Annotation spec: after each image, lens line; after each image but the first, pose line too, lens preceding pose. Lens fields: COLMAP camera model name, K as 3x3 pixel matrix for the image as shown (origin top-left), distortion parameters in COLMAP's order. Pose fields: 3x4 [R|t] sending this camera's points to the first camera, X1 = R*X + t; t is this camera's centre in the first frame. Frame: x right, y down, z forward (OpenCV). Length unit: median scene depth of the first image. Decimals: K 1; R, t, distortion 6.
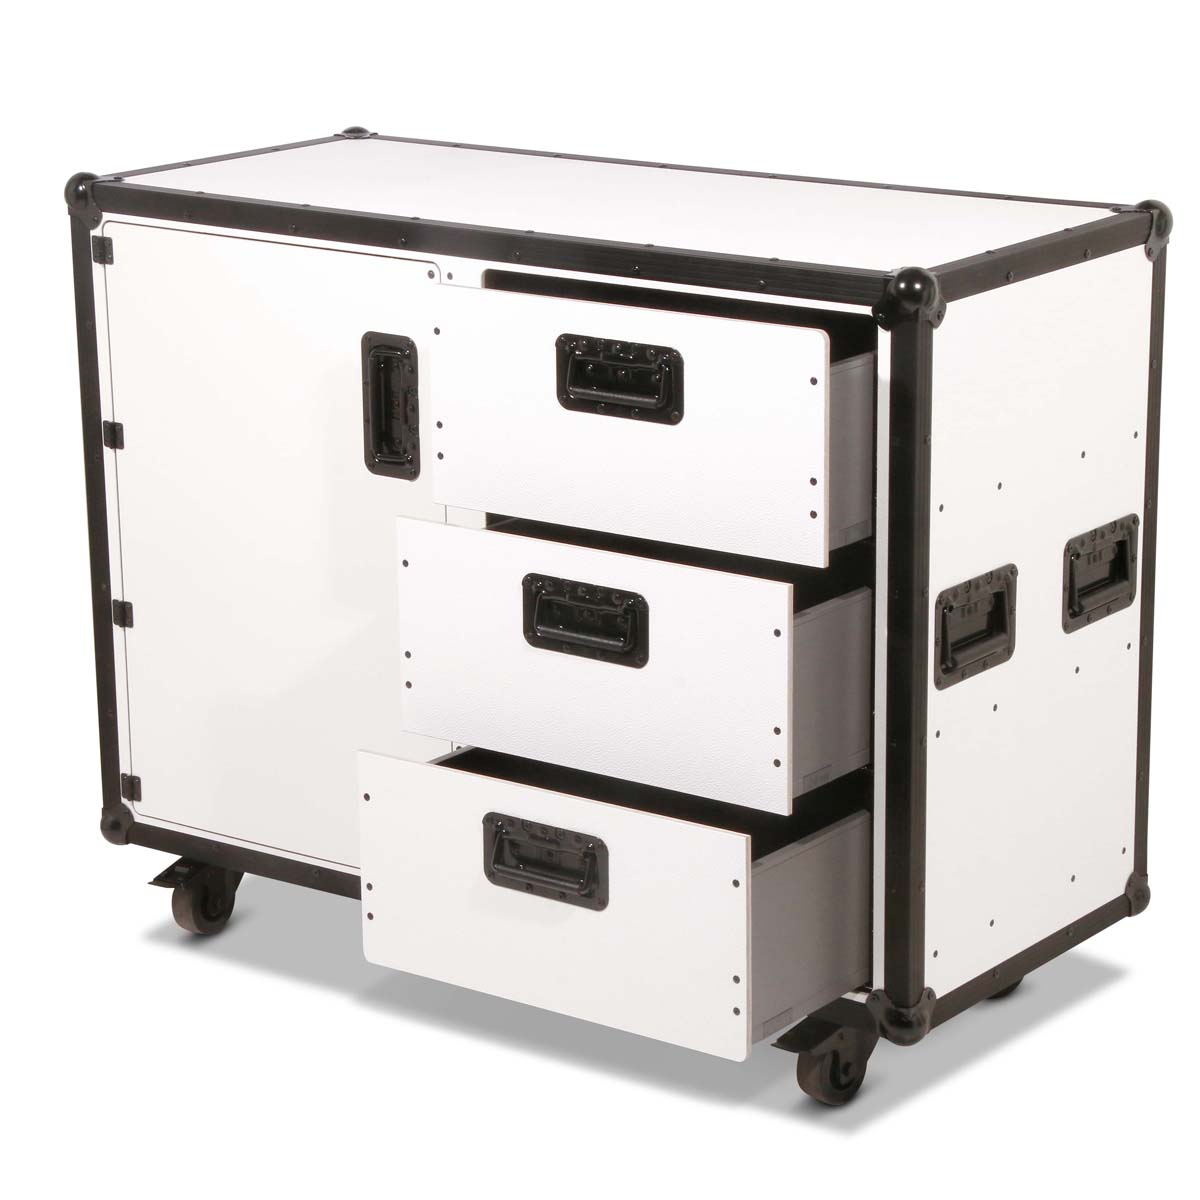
lens RADIAL K [[3572.0, 0, 596.8], [0, 3572.0, 623.0], [0, 0, 1]] dist [0.430334, 0.000000]
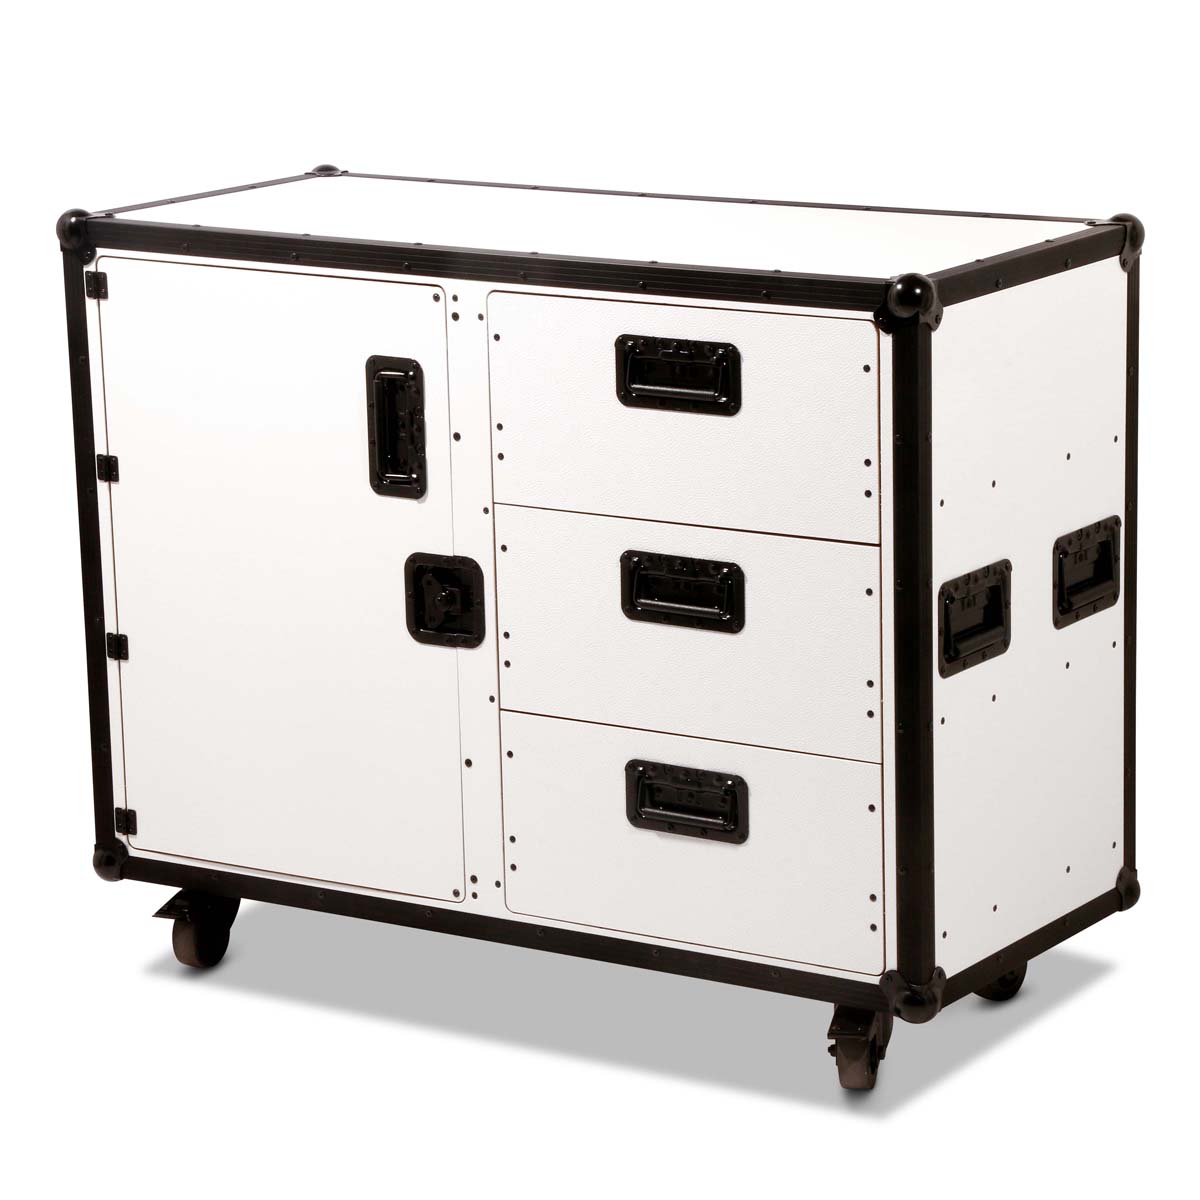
lens RADIAL K [[4231.3, 0, 620.8], [0, 4231.3, 627.1], [0, 0, 1]] dist [0.703232, 0.000000]
pose [[0.998142, -0.023955, 0.056020, -0.062629], [0.026254, 0.998827, -0.040674, 0.047855], [-0.054980, 0.042069, 0.997601, -0.216259]]
